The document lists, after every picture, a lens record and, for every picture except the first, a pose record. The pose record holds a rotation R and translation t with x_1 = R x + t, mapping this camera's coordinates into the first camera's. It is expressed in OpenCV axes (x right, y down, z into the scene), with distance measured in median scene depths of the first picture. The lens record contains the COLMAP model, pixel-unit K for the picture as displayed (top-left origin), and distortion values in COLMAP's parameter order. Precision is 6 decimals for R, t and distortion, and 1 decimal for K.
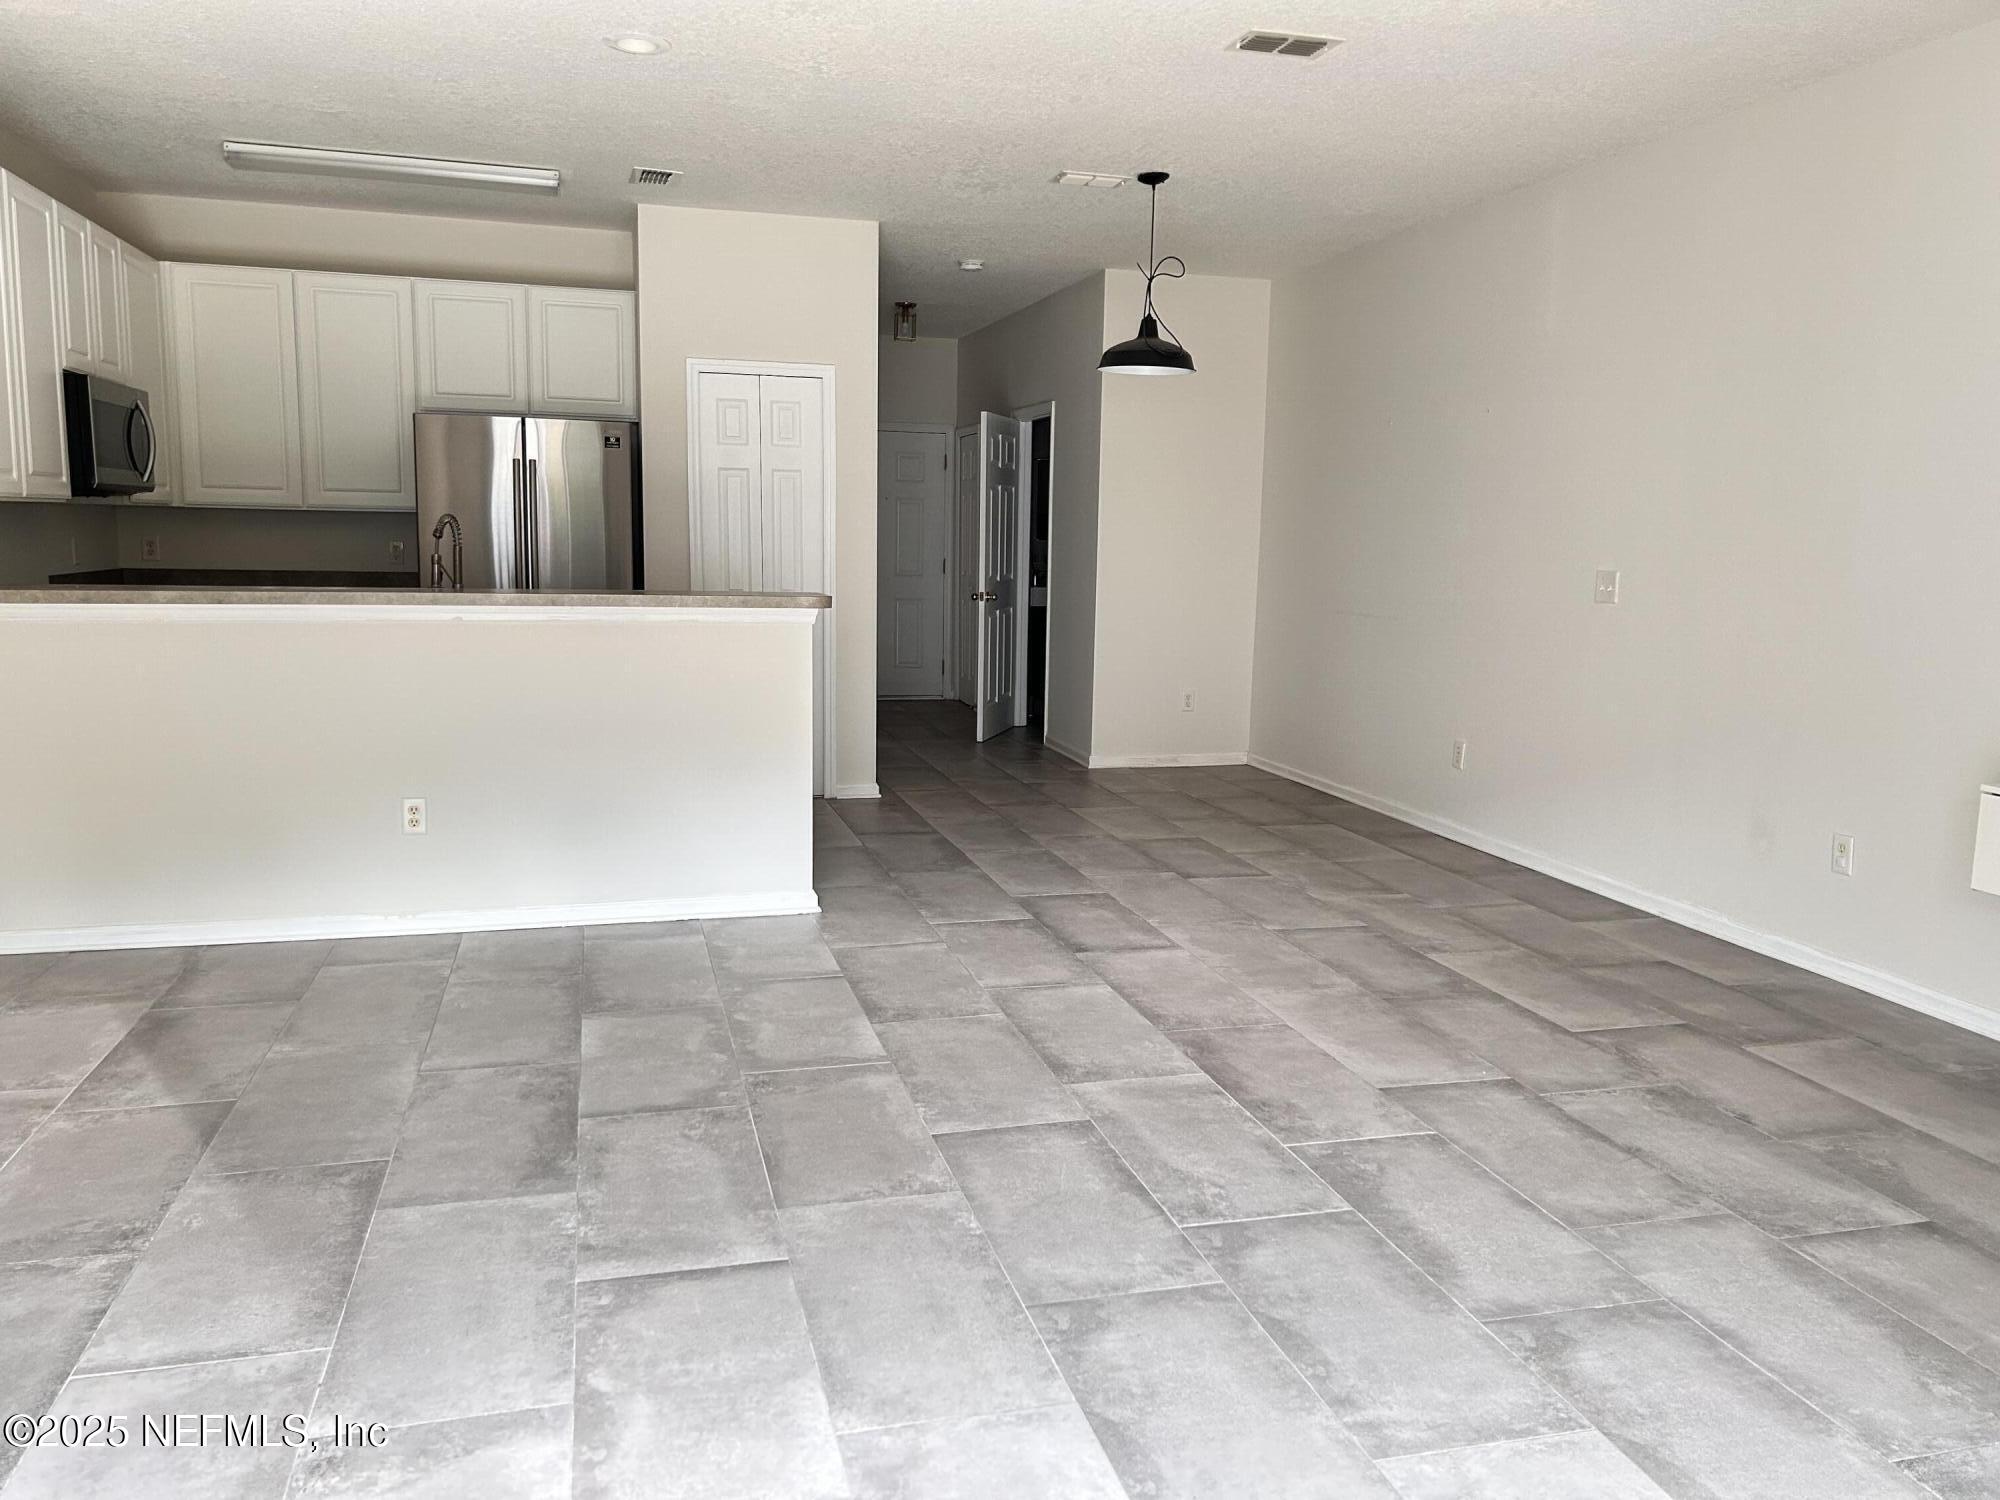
lens RADIAL K [[1509.9, 0, 999.6], [0, 1509.9, 744.5], [0, 0, 1]] dist [0.027794, -0.002529]
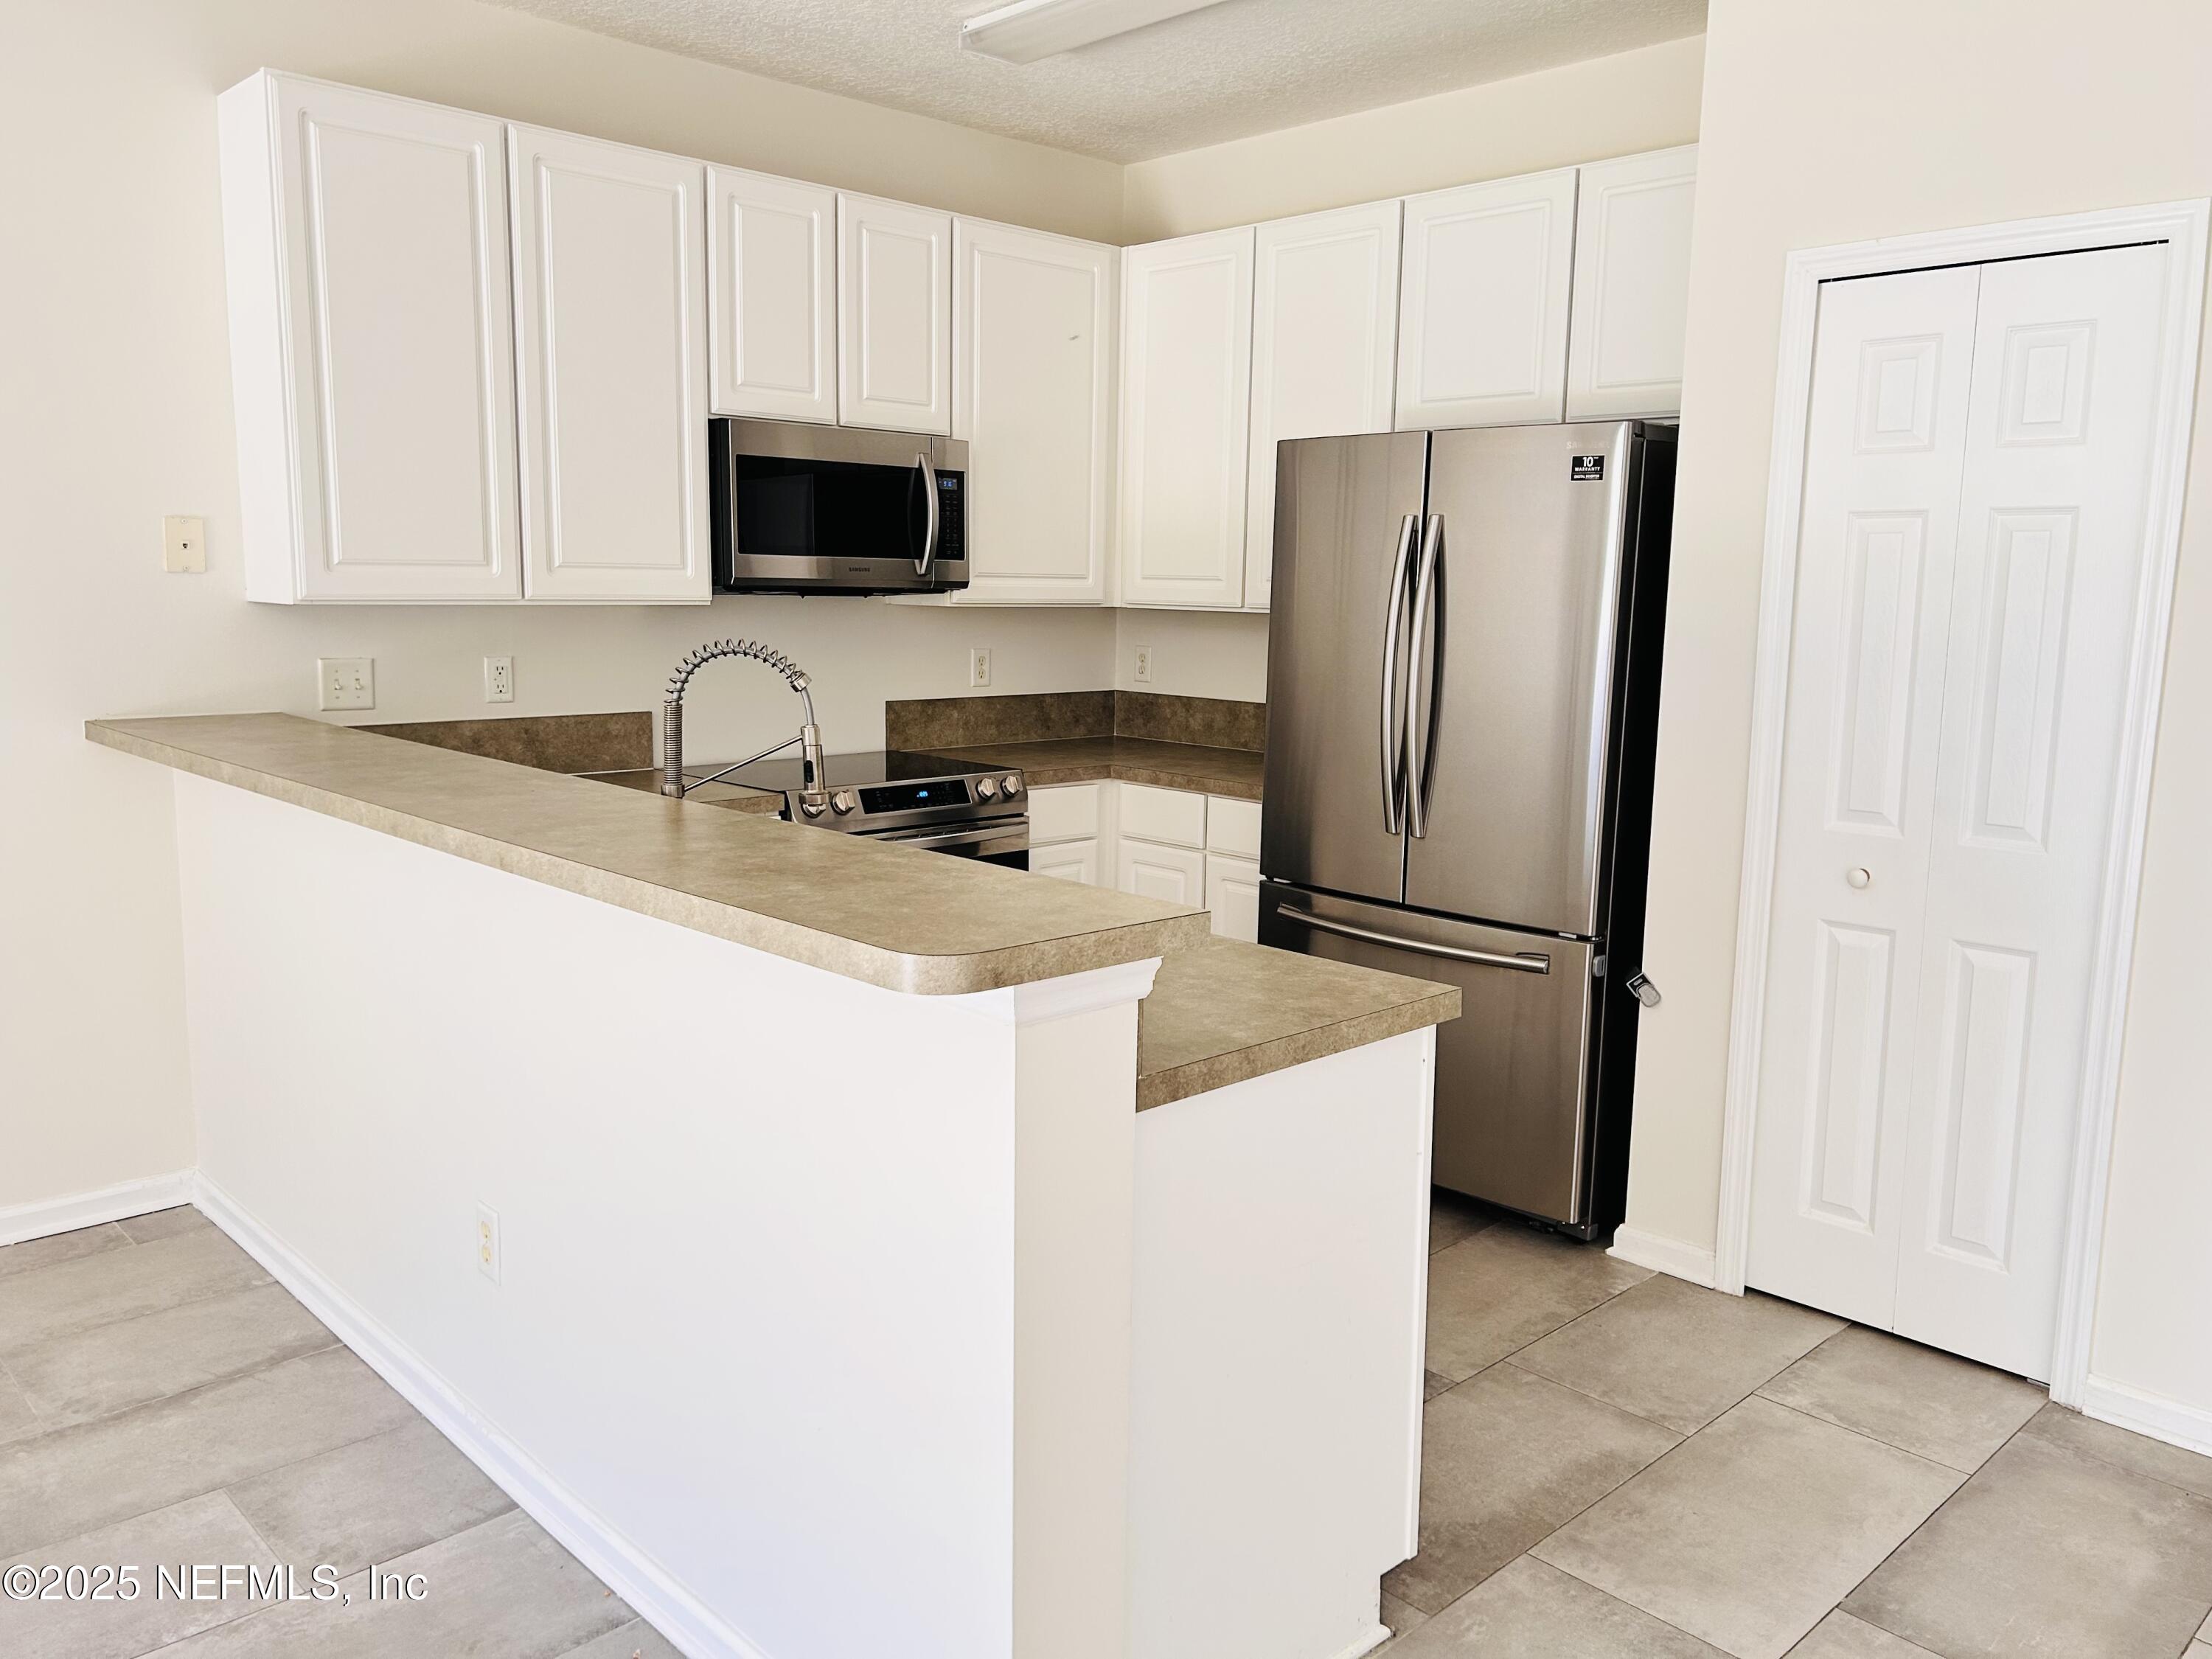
lens RADIAL K [[1669.9, 0, 1106.8], [0, 1669.9, 835.1], [0, 0, 1]] dist [0.027794, -0.002529]
pose [[0.481701, 0.124901, -0.867389, 0.135299], [-0.132064, 0.988833, 0.069048, -0.116596], [0.866328, 0.081291, 0.492817, 0.697067]]
